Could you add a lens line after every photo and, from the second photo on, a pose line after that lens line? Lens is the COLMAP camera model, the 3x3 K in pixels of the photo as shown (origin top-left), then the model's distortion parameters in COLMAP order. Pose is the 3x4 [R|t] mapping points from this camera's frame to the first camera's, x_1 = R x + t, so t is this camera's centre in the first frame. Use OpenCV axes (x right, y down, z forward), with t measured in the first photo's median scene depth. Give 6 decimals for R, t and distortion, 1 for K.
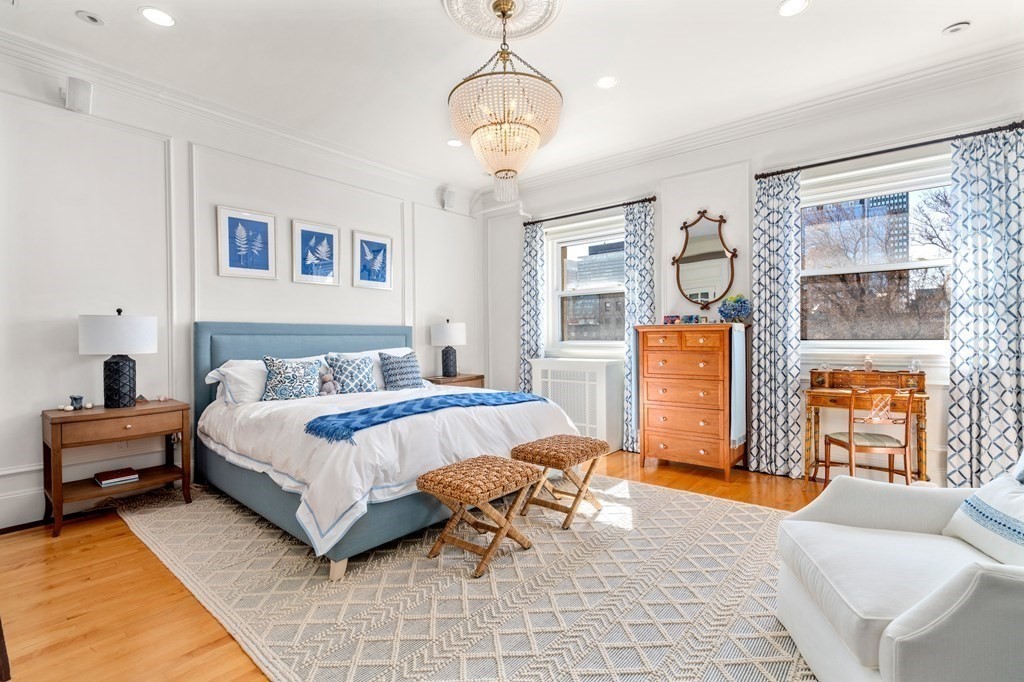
lens RADIAL K [[468.1, 0, 512.2], [0, 468.1, 336.5], [0, 0, 1]] dist [0.000792, -0.000247]
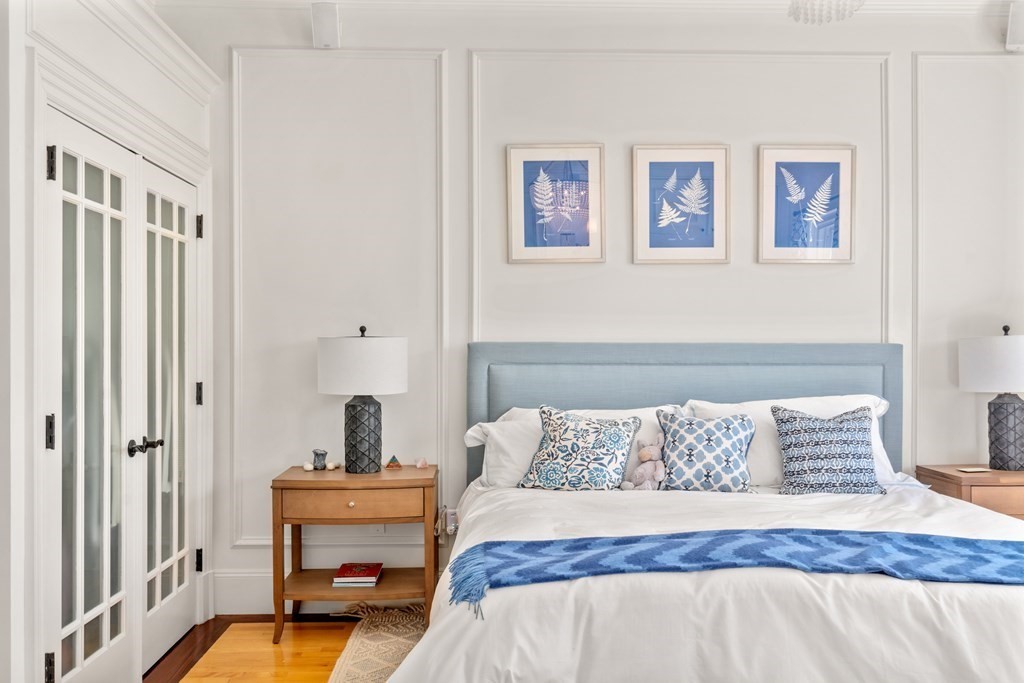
lens RADIAL K [[893.4, 0, 511.0], [0, 893.4, 350.7], [0, 0, 1]] dist [0.008807, 0.019832]
pose [[0.663458, 0.007911, -0.748171, 0.235238], [-0.003277, 0.999965, 0.007667, -0.030775], [0.748206, -0.002635, 0.663461, 0.269965]]
